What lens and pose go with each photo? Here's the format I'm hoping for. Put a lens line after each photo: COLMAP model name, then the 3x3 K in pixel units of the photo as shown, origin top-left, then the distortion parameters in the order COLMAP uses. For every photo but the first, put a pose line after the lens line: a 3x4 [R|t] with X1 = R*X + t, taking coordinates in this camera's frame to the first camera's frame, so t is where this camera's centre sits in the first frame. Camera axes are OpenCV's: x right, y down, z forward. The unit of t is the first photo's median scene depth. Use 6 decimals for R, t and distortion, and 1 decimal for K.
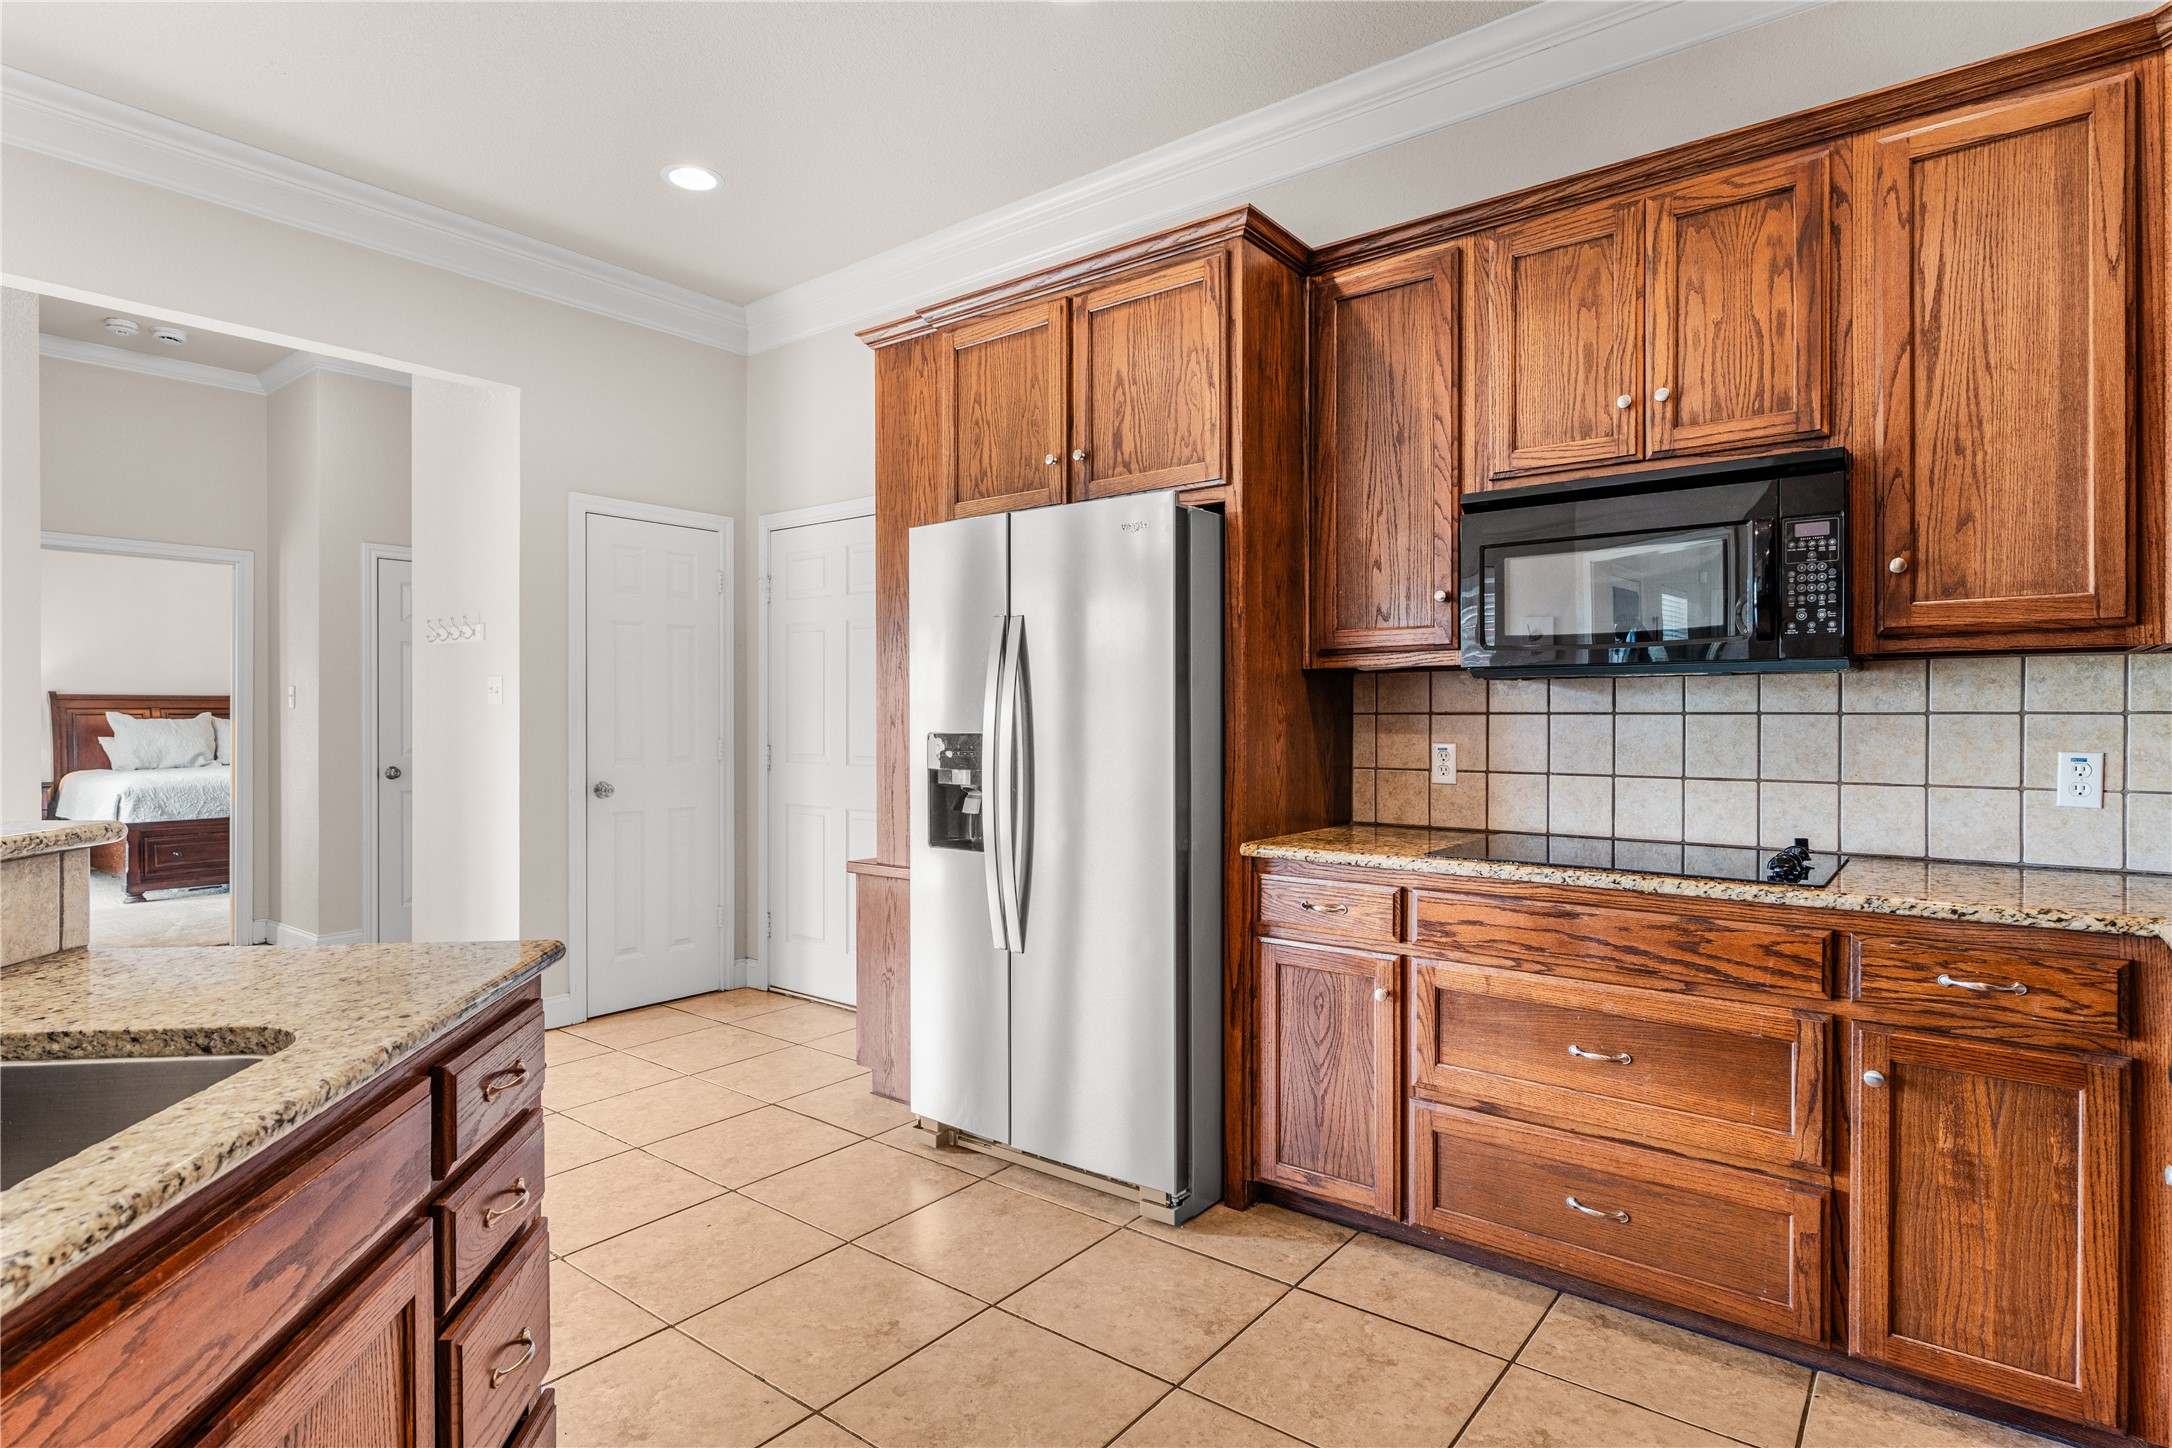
lens RADIAL K [[1140.2, 0, 1082.2], [0, 1140.2, 714.9], [0, 0, 1]] dist [0.002544, 0.001672]
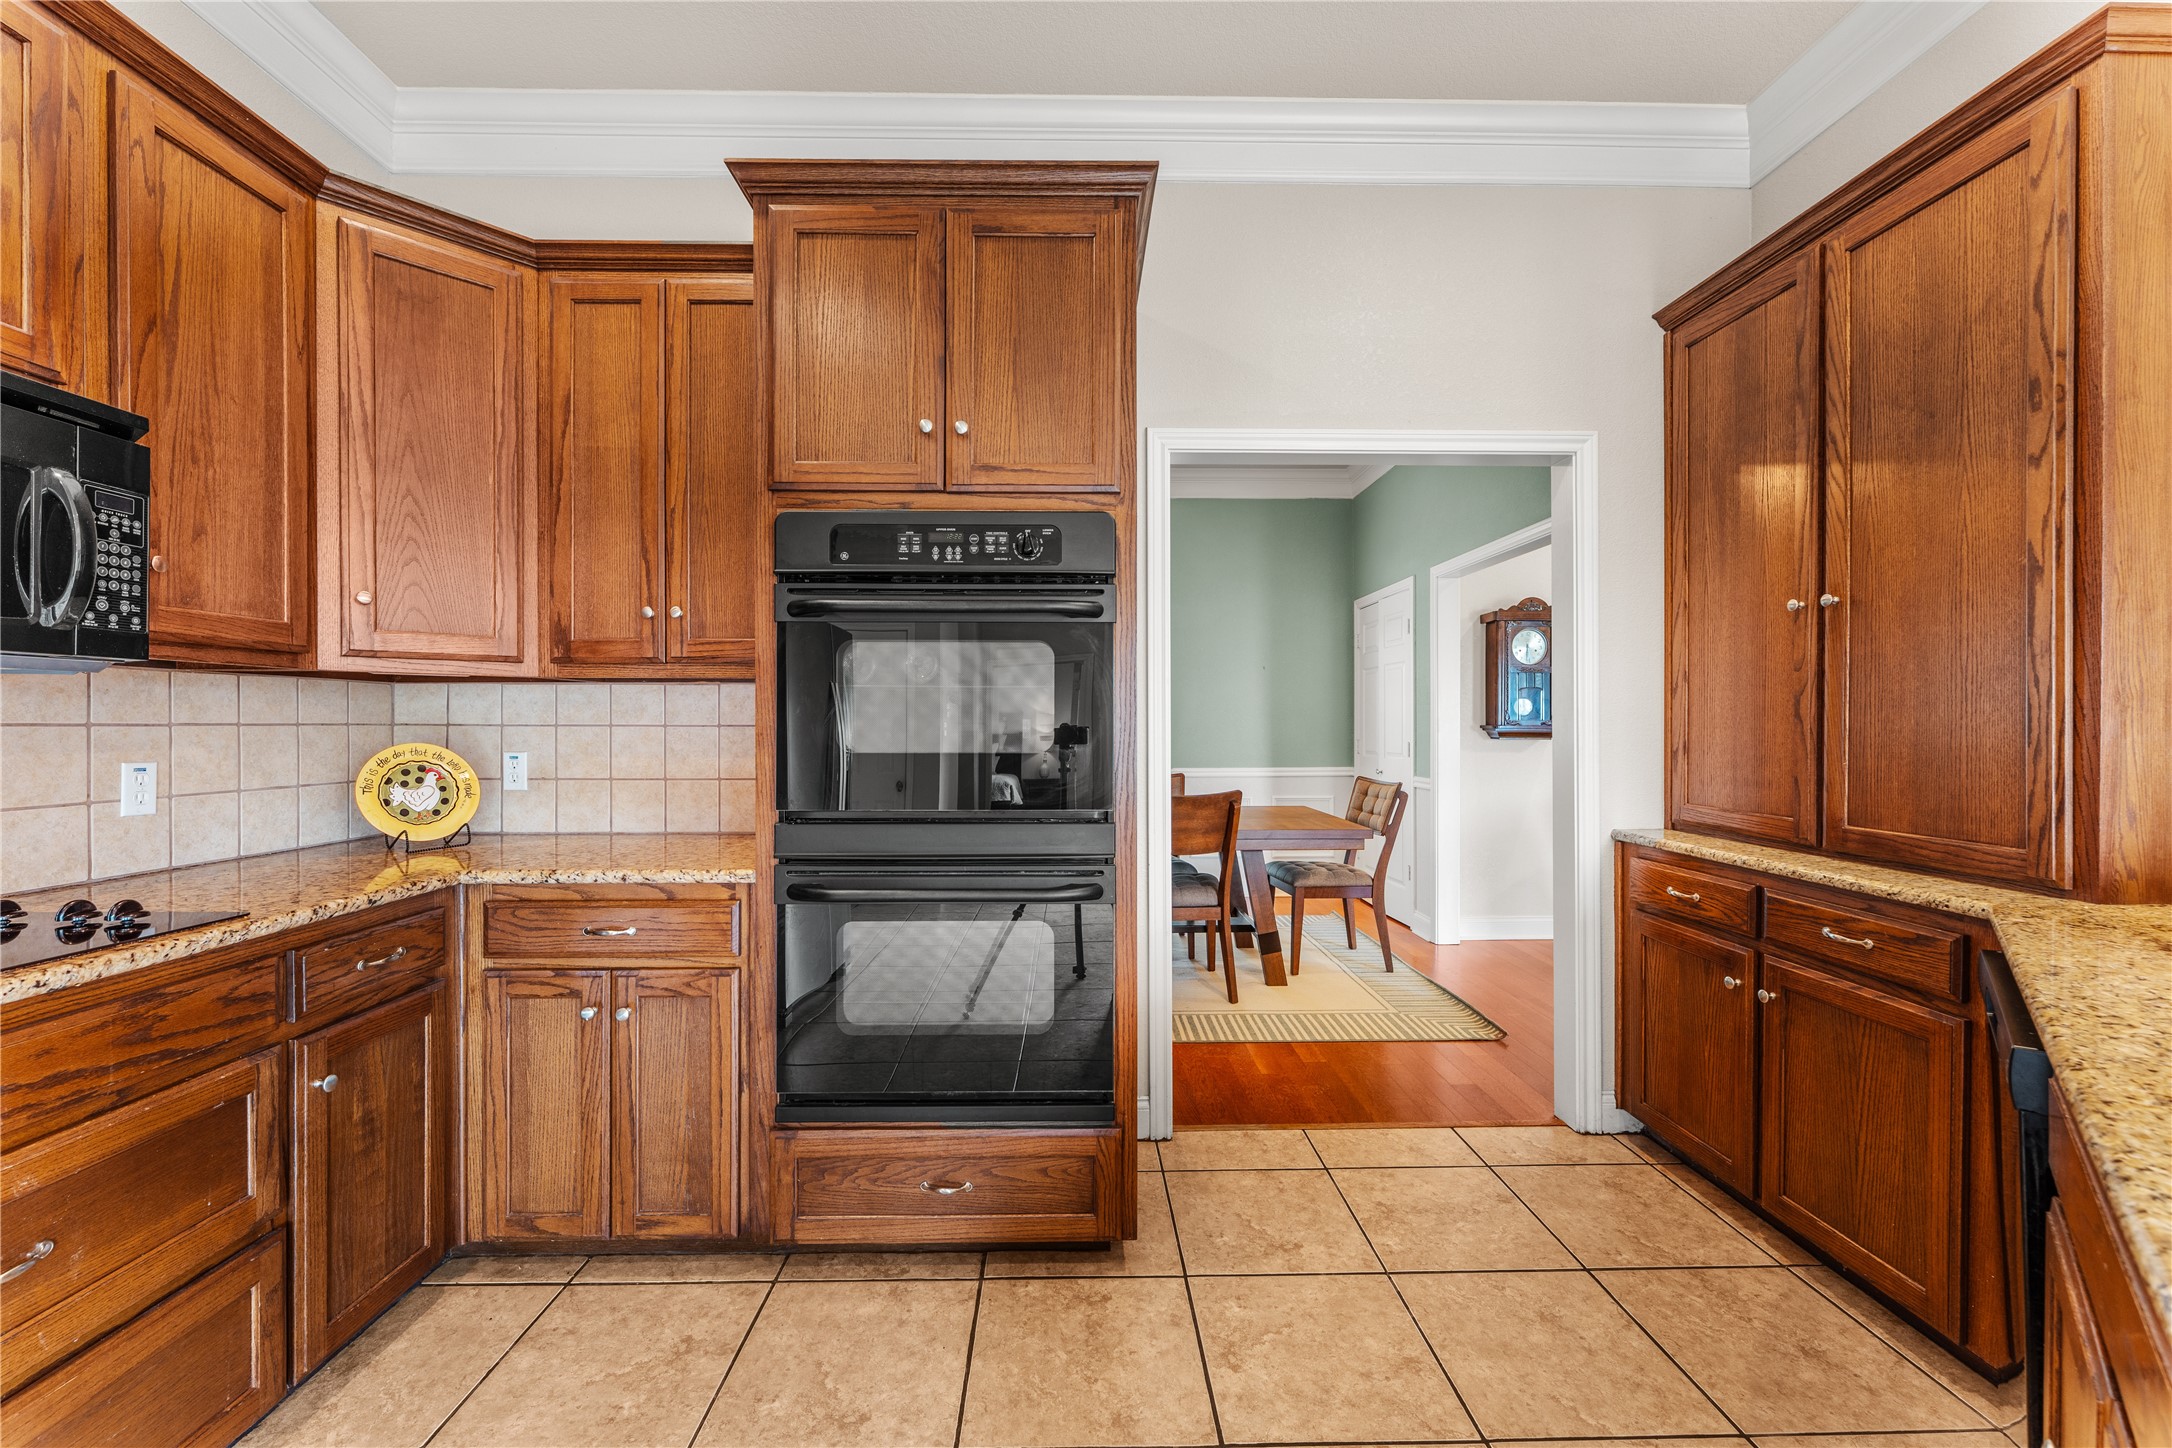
lens RADIAL K [[879.6, 0, 1090.6], [0, 879.6, 725.7], [0, 0, 1]] dist [-0.003506, -0.000215]
pose [[-0.640799, -0.000626, 0.767708, -0.301544], [0.001692, 0.999996, 0.002228, -0.001194], [-0.767707, 0.002726, -0.640796, 0.863419]]
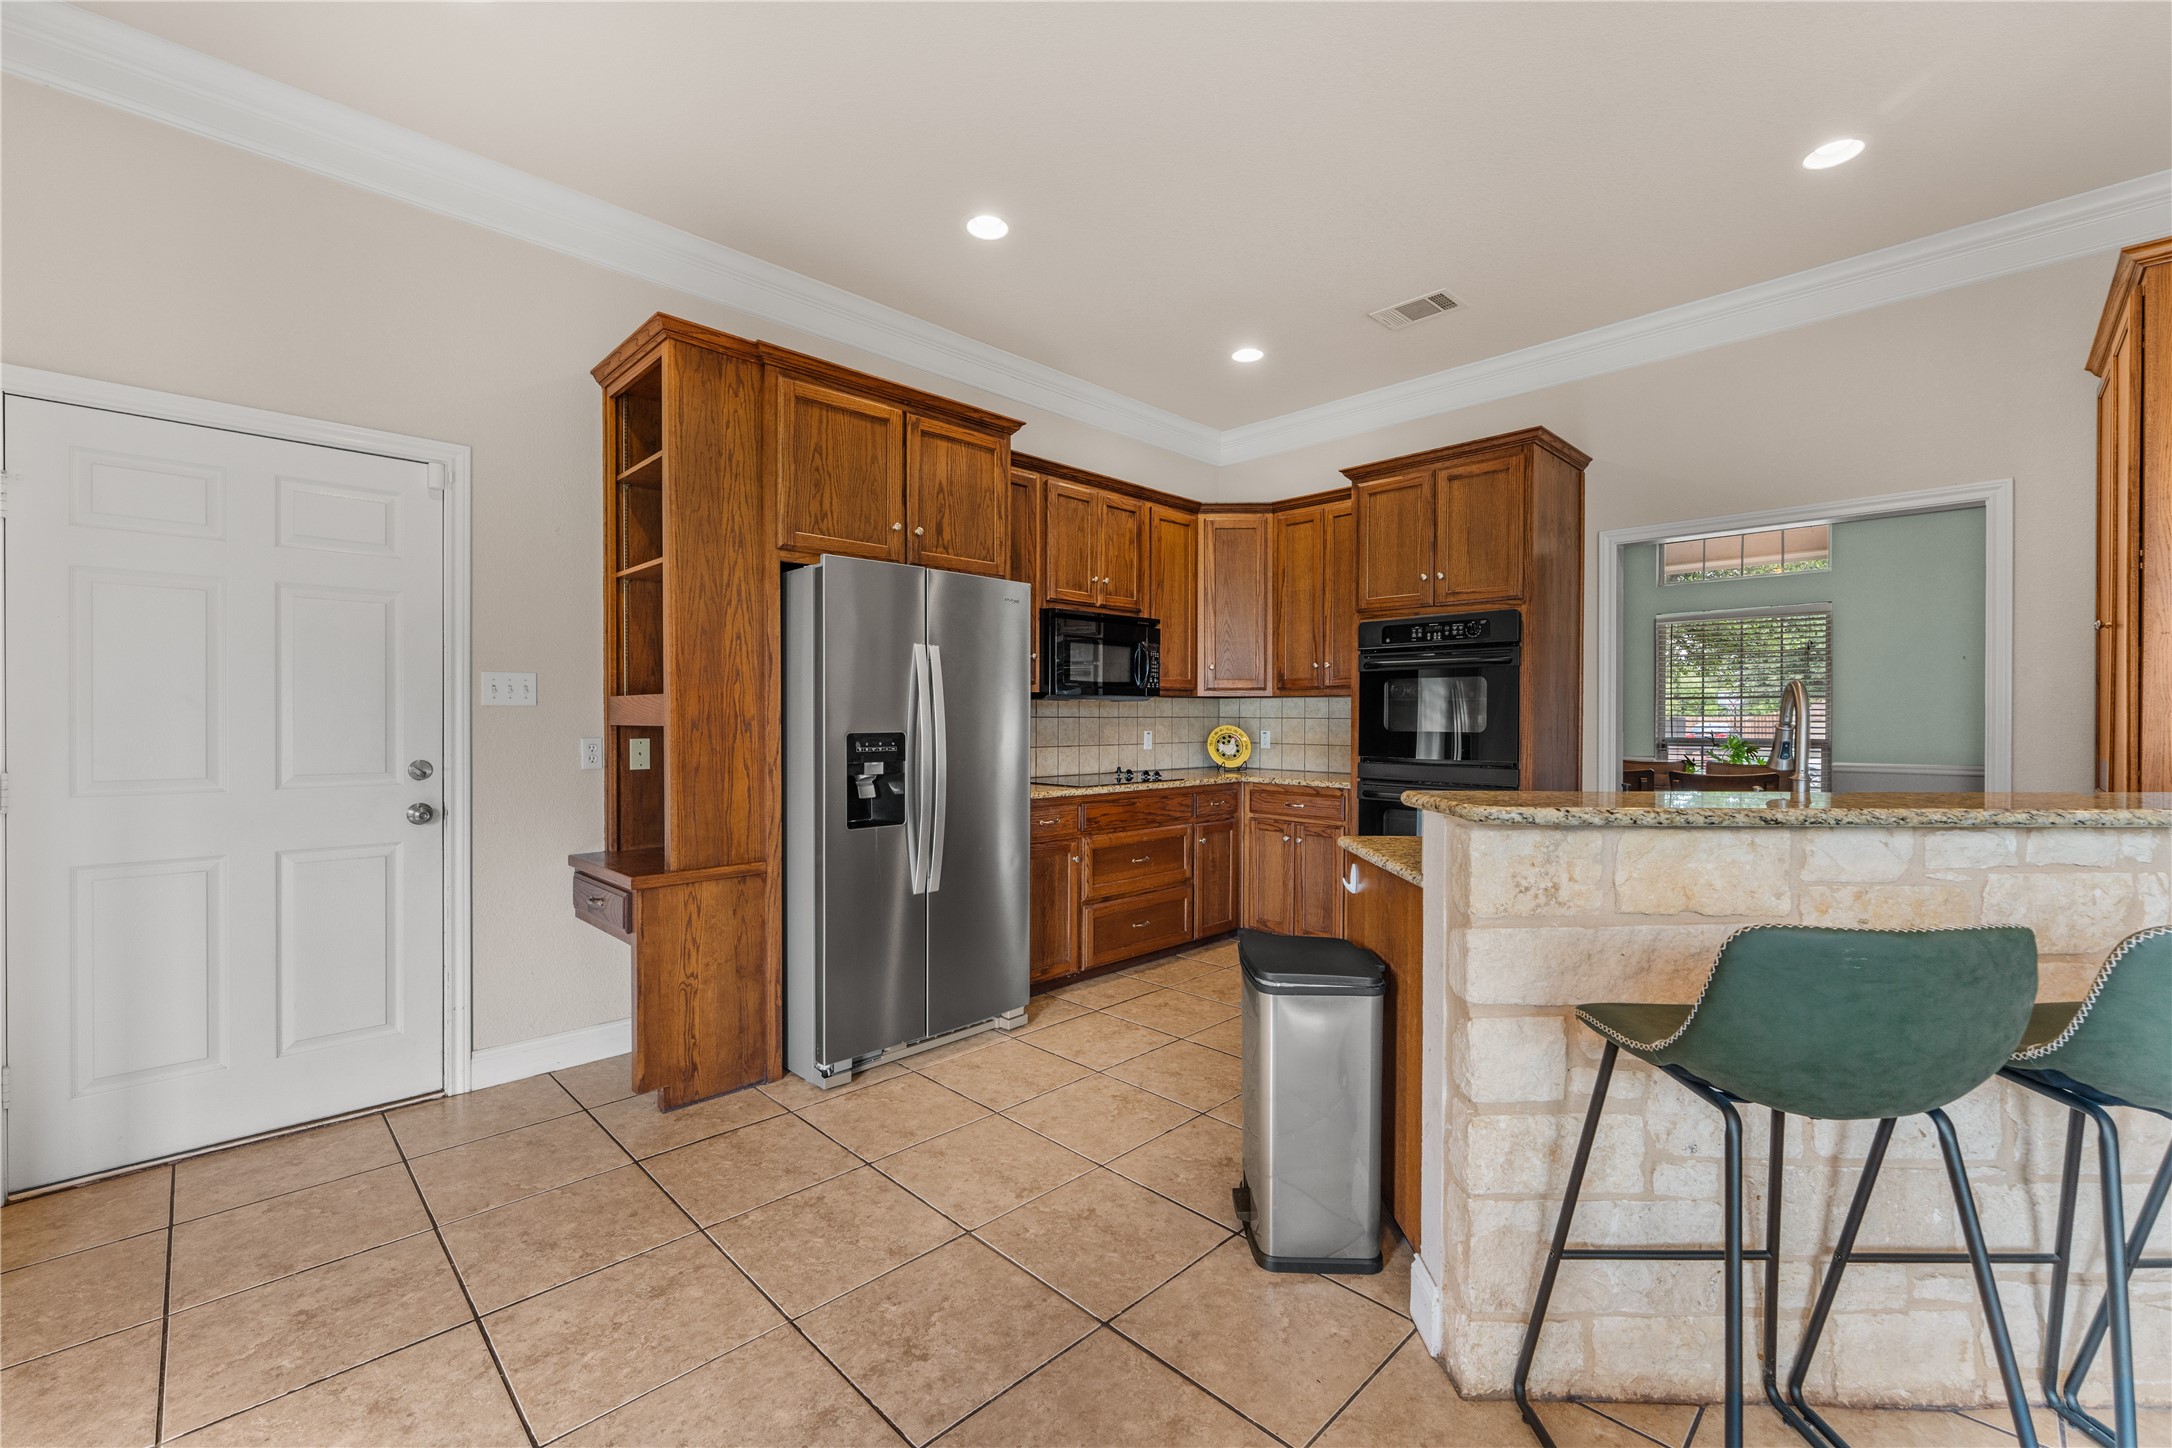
lens RADIAL K [[902.8, 0, 1086.9], [0, 902.8, 730.8], [0, 0, 1]] dist [-0.002393, -0.000742]
pose [[0.108402, -0.015464, 0.993987, -1.465404], [-0.000532, 0.999878, 0.015613, -0.003281], [-0.994107, -0.002221, 0.108380, 0.924898]]
